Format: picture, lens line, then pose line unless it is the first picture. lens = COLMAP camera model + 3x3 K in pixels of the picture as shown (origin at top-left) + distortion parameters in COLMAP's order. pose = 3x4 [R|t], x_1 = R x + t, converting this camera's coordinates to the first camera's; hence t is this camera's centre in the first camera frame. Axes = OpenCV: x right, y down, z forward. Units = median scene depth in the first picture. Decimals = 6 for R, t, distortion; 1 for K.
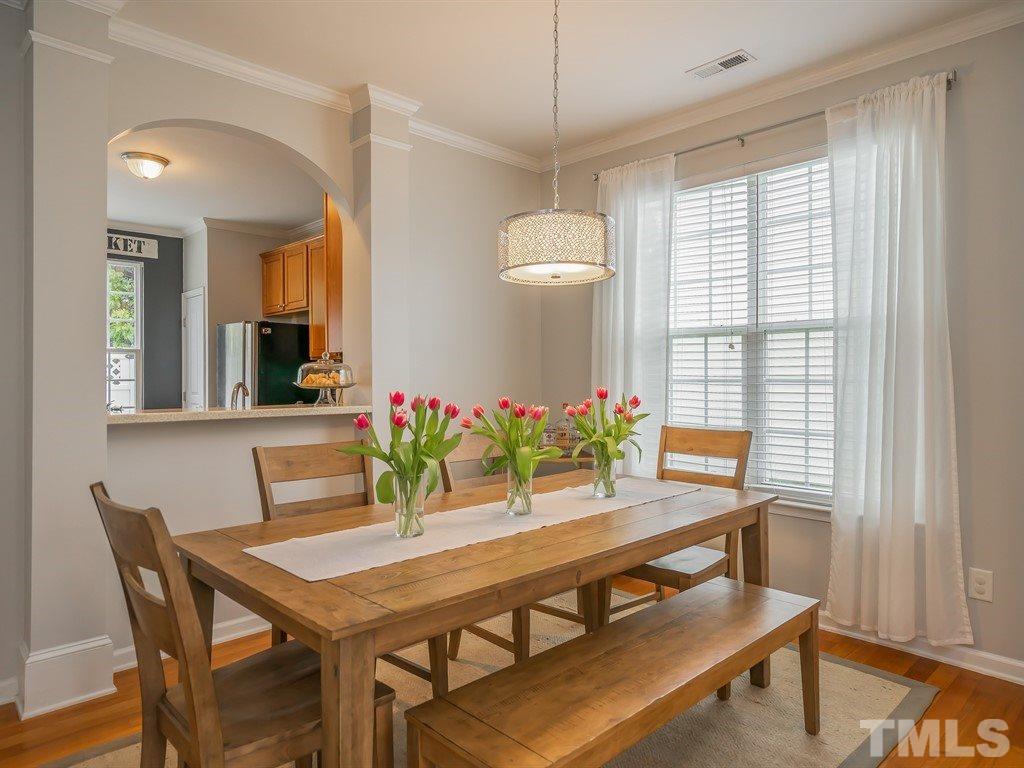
lens RADIAL K [[648.6, 0, 512.0], [0, 648.6, 384.0], [0, 0, 1]] dist [0.007580, 0.002912]
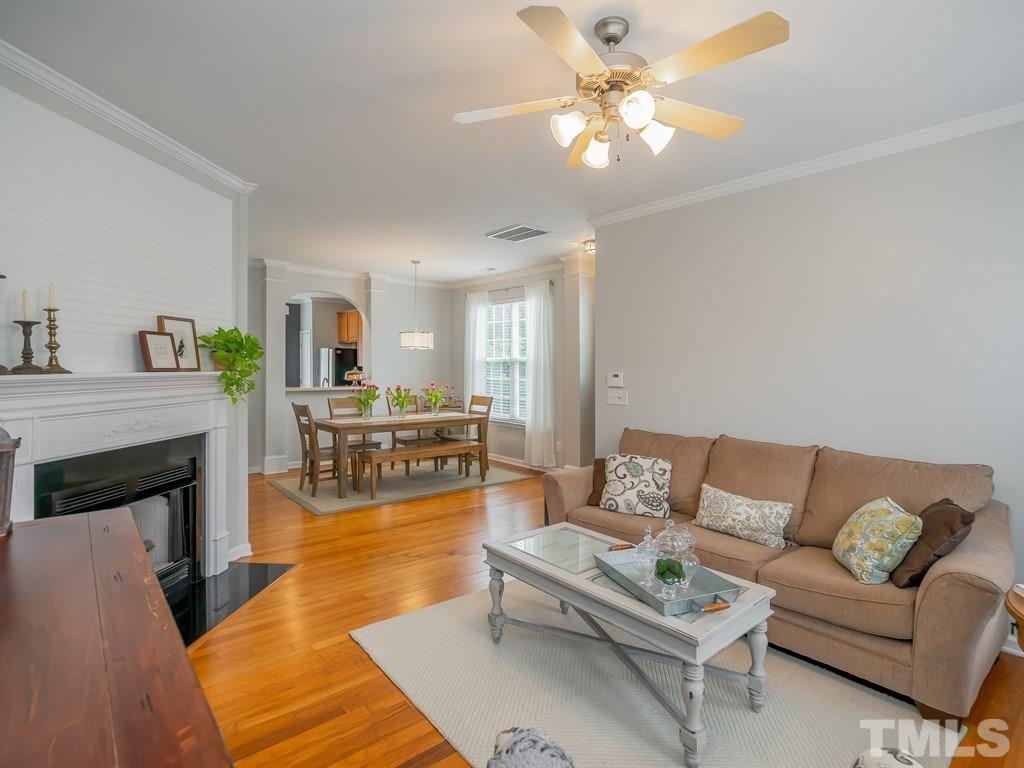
lens RADIAL K [[529.7, 0, 512.0], [0, 529.7, 384.0], [0, 0, 1]] dist [0.000896, 0.000816]
pose [[0.997471, 0.012288, -0.070001, 0.535432], [-0.010675, 0.999670, 0.023375, -0.036978], [0.070265, -0.022569, 0.997273, -1.200149]]
